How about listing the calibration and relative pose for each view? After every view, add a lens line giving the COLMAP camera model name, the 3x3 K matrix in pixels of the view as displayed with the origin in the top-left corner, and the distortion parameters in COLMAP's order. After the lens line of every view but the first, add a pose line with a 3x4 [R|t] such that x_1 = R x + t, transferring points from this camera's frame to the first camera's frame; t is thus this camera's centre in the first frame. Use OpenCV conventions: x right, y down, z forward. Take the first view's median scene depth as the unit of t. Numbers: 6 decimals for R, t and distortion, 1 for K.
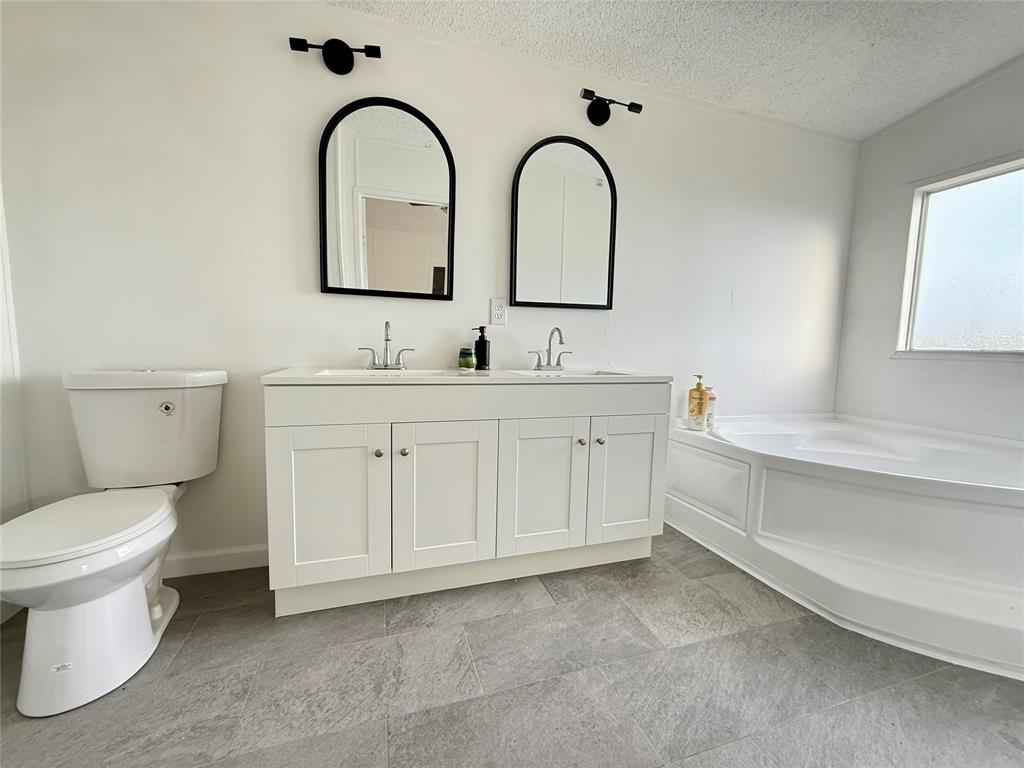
lens RADIAL K [[409.2, 0, 510.0], [0, 409.2, 382.5], [0, 0, 1]] dist [0.000525, 0.000467]
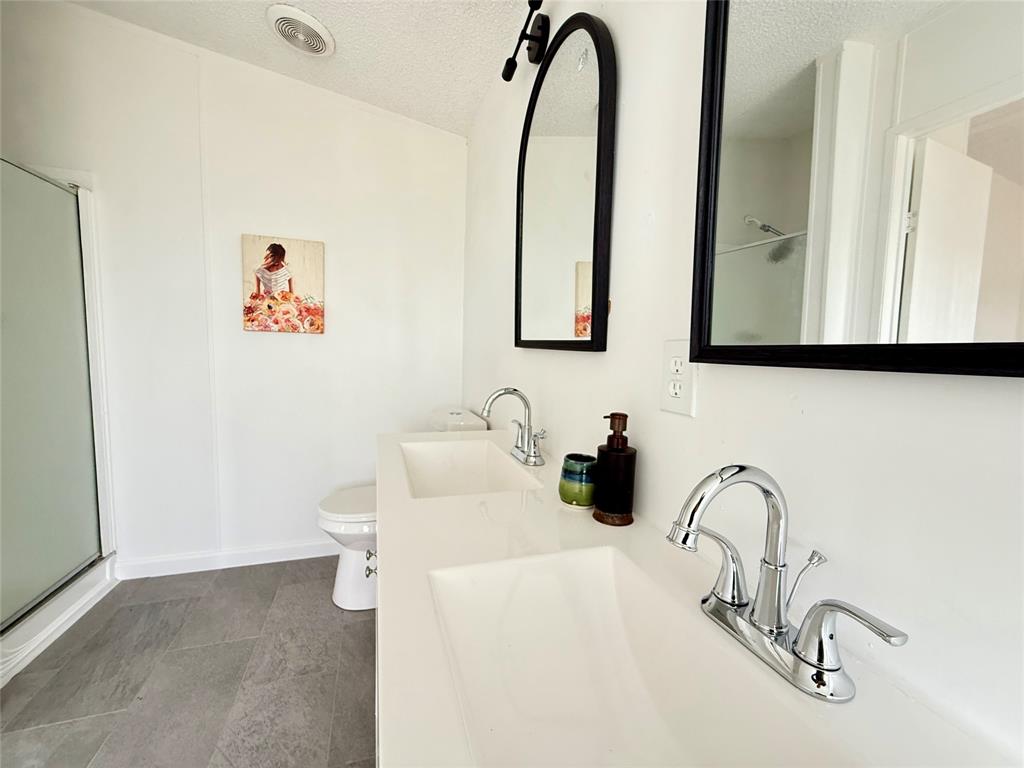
lens RADIAL K [[409.2, 0, 507.4], [0, 409.2, 382.5], [0, 0, 1]] dist [0.000525, 0.000467]
pose [[-0.009018, 0.065358, -0.997821, 0.361122], [-0.116981, 0.990941, 0.065965, -0.196199], [0.993093, 0.117321, -0.001290, 0.963707]]
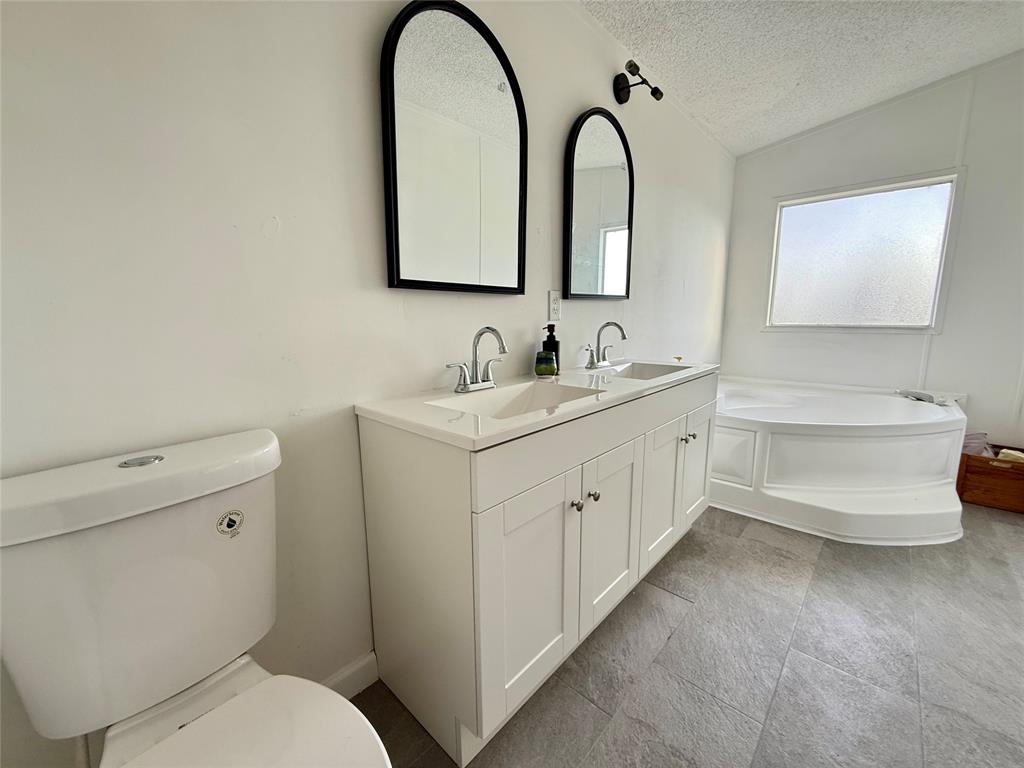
lens RADIAL K [[409.2, 0, 513.5], [0, 409.2, 382.6], [0, 0, 1]] dist [0.000525, 0.000467]
pose [[0.872549, -0.109365, 0.476128, -0.602913], [0.073057, 0.992871, 0.094175, -0.110801], [-0.483034, -0.047388, 0.874319, 0.304979]]
